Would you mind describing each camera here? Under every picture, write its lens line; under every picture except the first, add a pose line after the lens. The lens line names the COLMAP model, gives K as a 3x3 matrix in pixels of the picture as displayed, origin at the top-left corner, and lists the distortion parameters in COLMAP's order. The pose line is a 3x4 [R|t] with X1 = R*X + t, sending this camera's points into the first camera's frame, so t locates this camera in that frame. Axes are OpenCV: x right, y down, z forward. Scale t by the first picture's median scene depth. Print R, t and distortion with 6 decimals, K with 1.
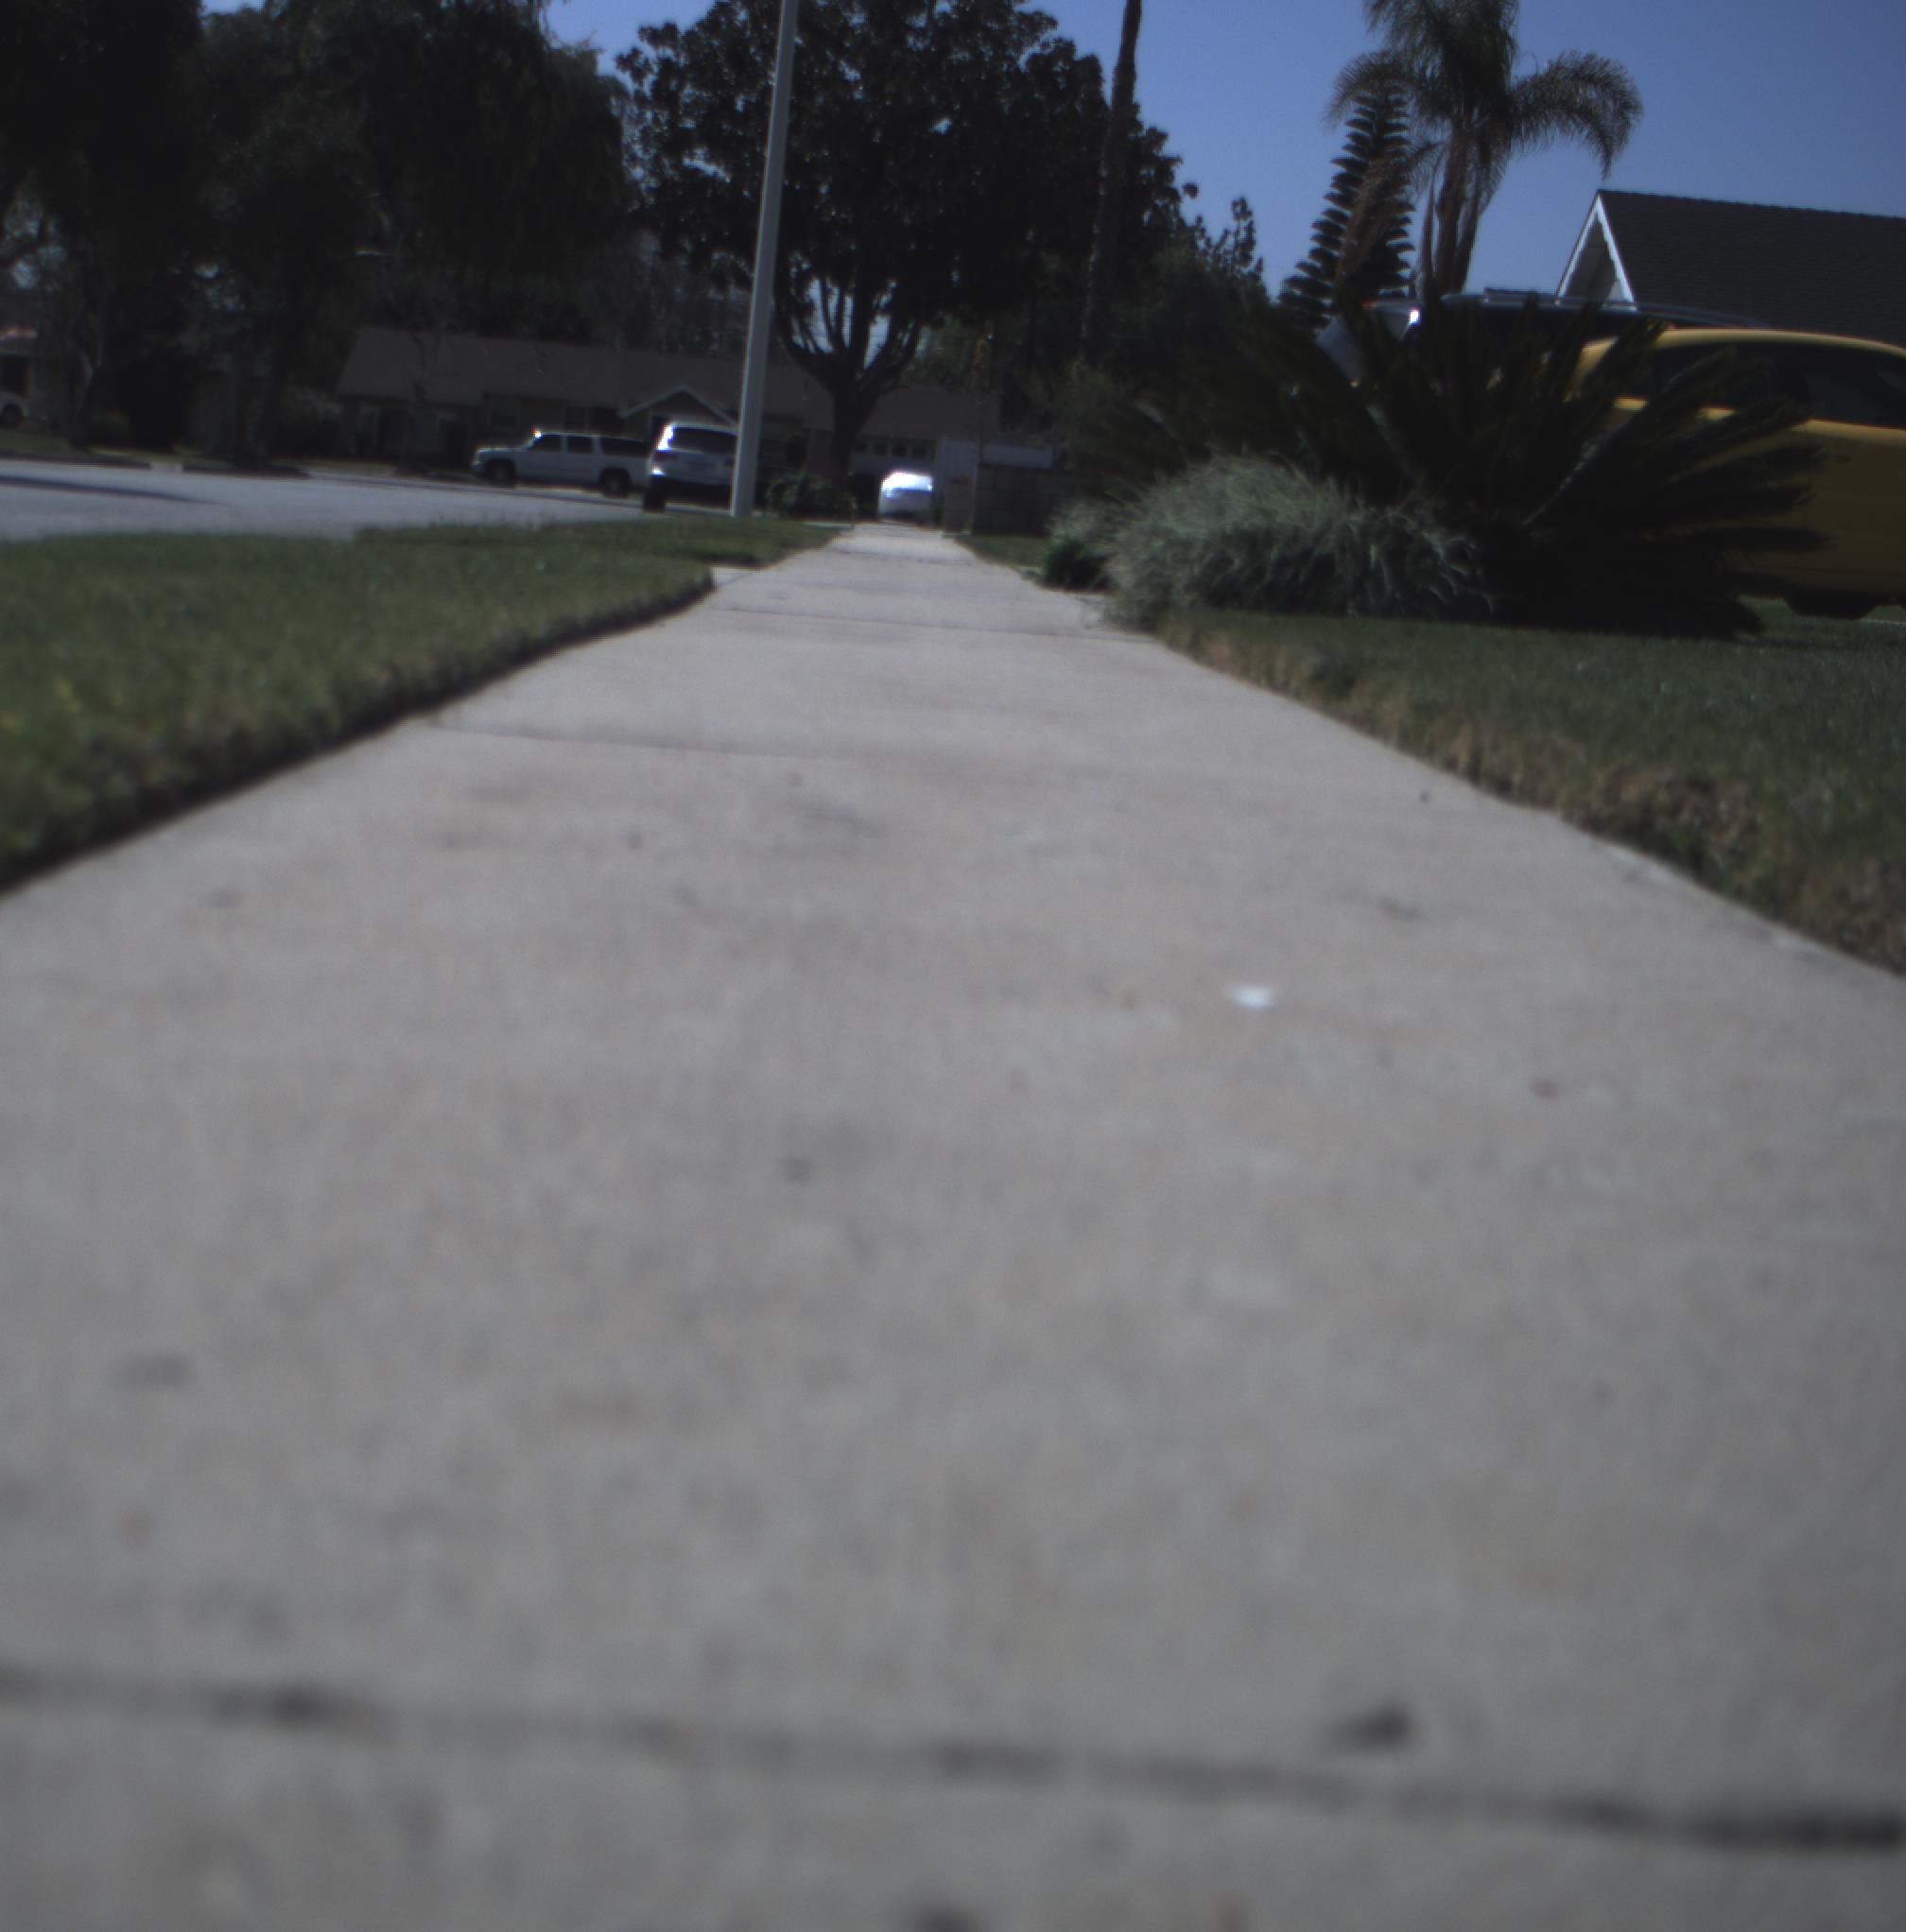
lens RADIAL K [[4298.7, 0, 725.7], [0, 4298.7, 917.4], [0, 0, 1]] dist [-0.164709, 0.837444]
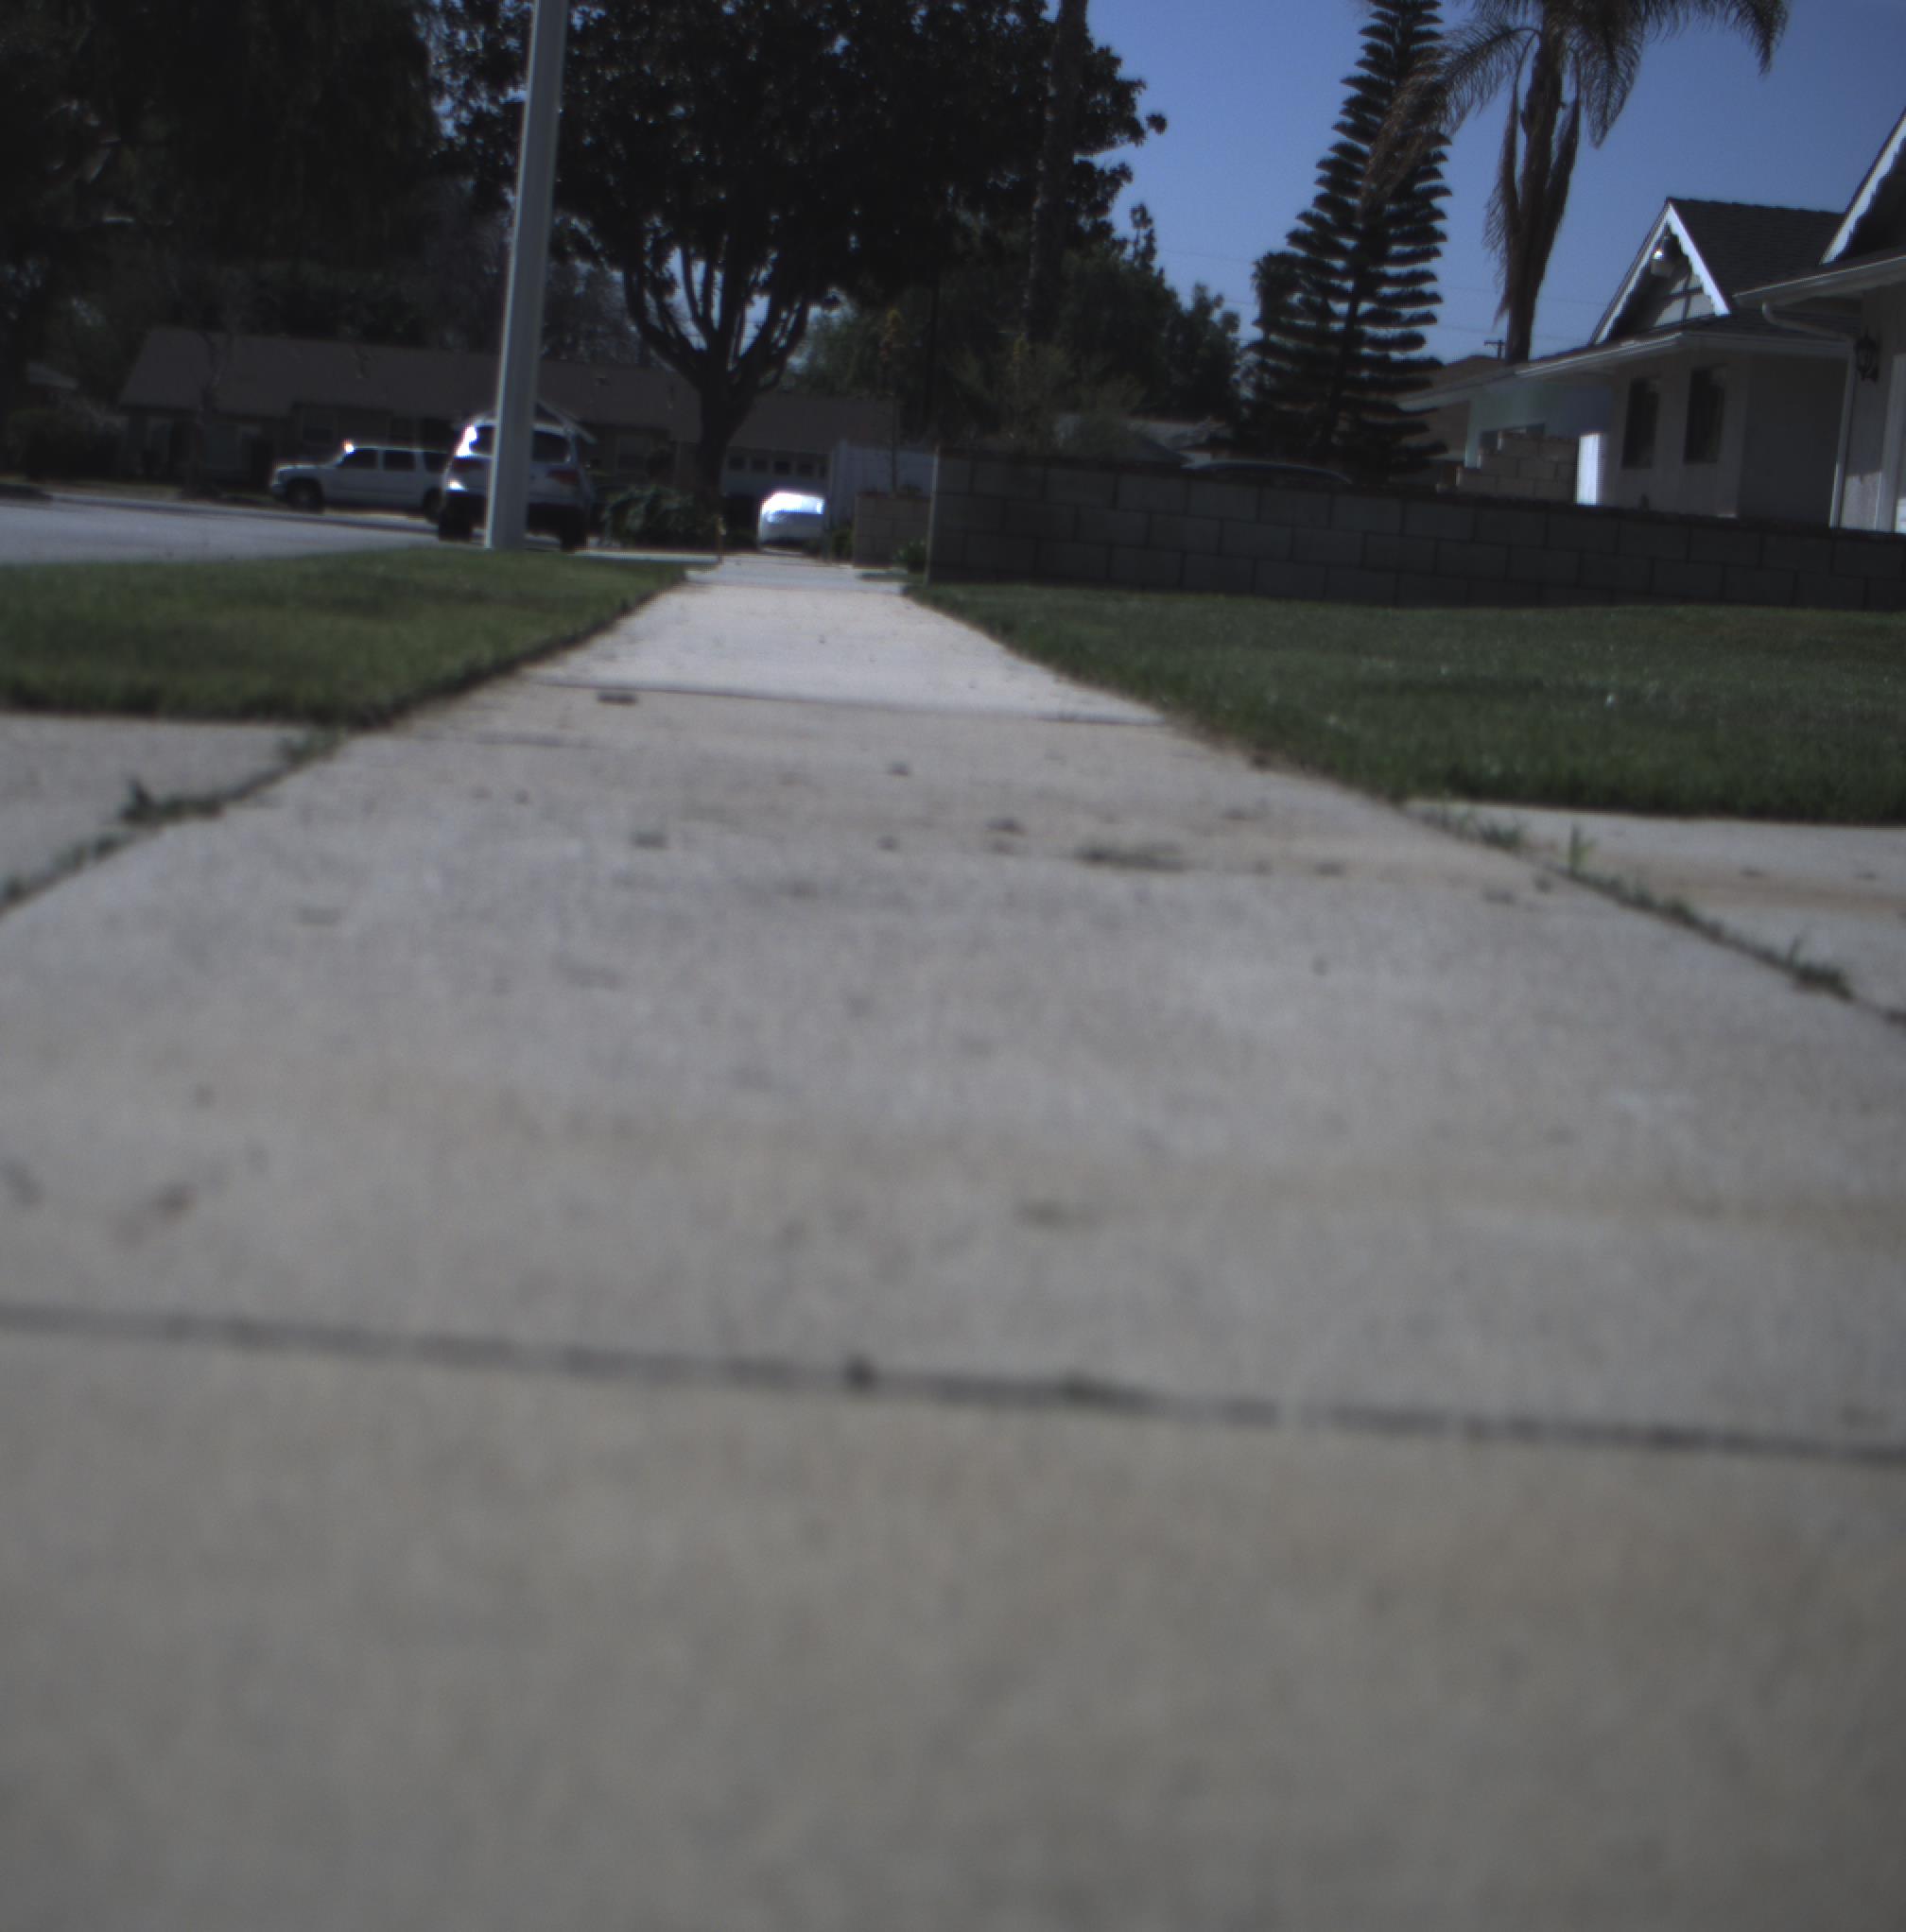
lens RADIAL K [[4298.7, 0, 725.7], [0, 4298.7, 917.4], [0, 0, 1]] dist [-0.164709, 0.837444]
pose [[0.999599, -0.007615, 0.027276, 0.007961], [0.007793, 0.999949, -0.006425, -0.020776], [-0.027226, 0.006635, 0.999607, 0.220486]]
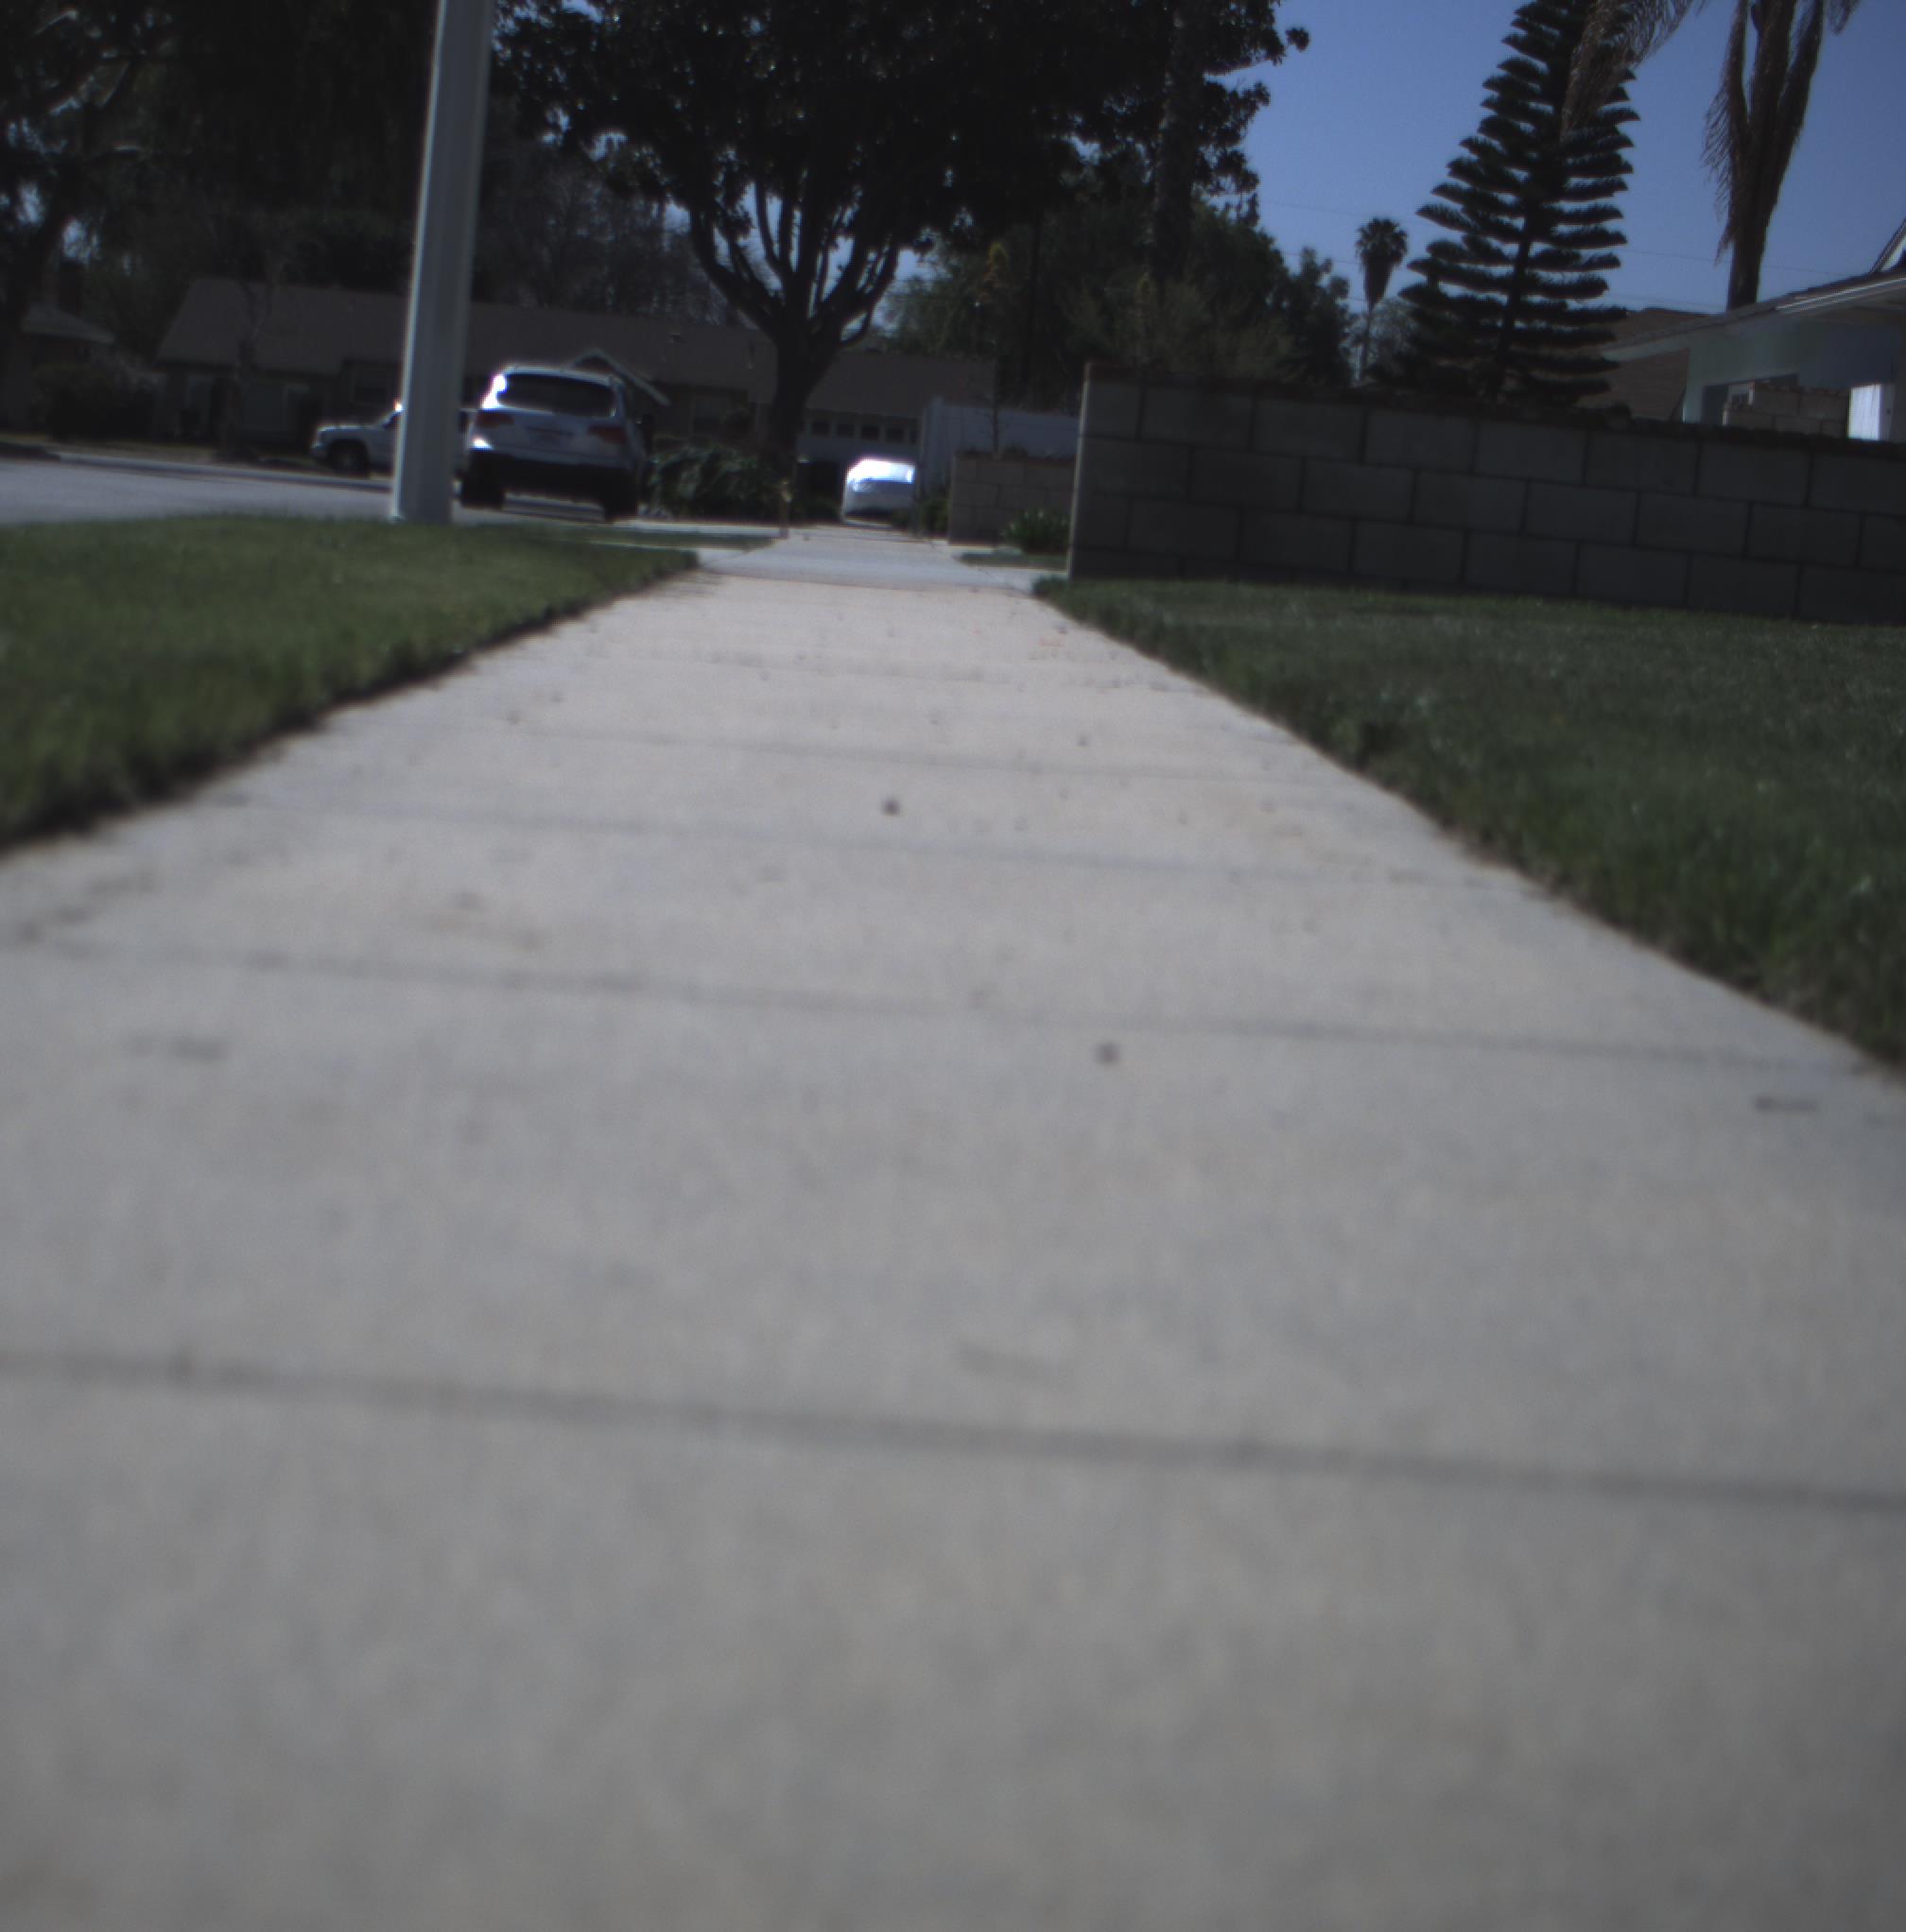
lens RADIAL K [[4298.7, 0, 725.7], [0, 4298.7, 917.4], [0, 0, 1]] dist [-0.164709, 0.837444]
pose [[0.999975, 0.001352, 0.006968, 0.012748], [-0.001354, 0.999999, 0.000278, -0.029246], [-0.006968, -0.000287, 0.999976, 0.311935]]
